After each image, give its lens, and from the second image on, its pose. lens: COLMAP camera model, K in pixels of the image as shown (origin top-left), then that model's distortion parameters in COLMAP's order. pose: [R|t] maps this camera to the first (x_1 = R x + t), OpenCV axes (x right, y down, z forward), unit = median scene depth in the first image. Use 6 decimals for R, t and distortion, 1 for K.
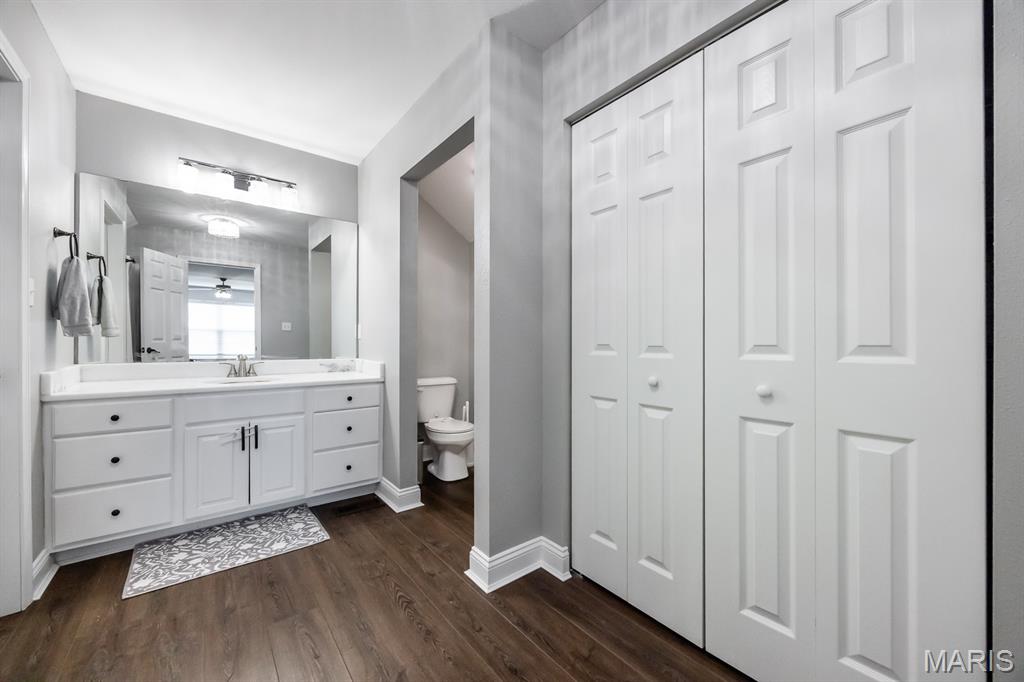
lens RADIAL K [[387.4, 0, 509.6], [0, 387.4, 342.2], [0, 0, 1]] dist [-0.007676, 0.000683]
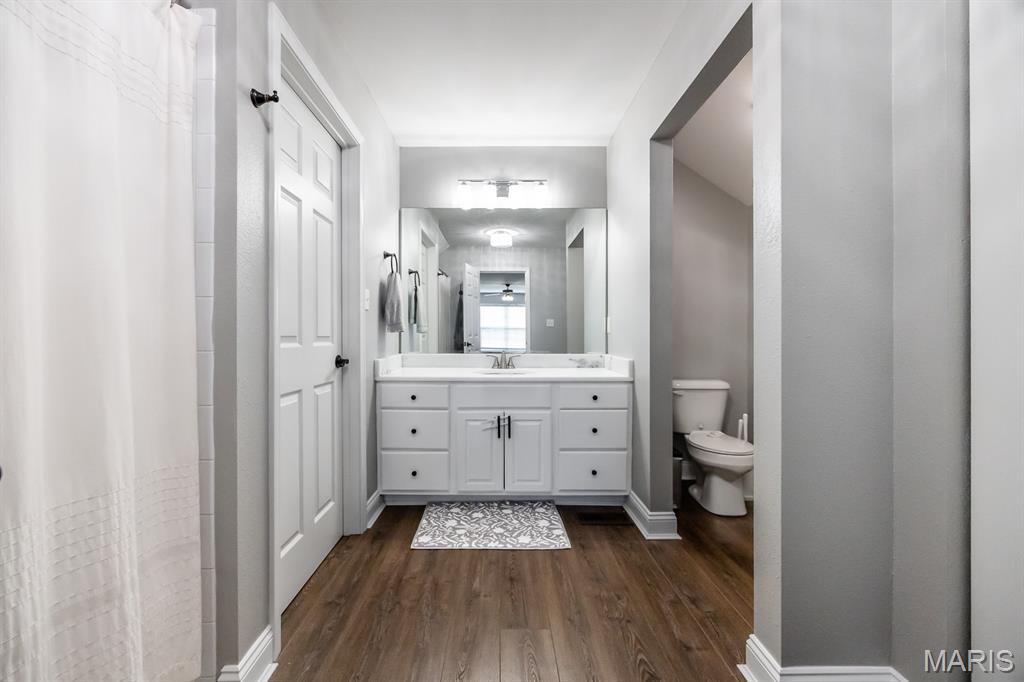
lens RADIAL K [[387.4, 0, 507.9], [0, 387.4, 338.1], [0, 0, 1]] dist [-0.007676, 0.000683]
pose [[0.787443, -0.001924, -0.616385, -0.011067], [0.001626, 0.999998, -0.001045, 0.005692], [0.616385, -0.000180, 0.787445, 0.161753]]
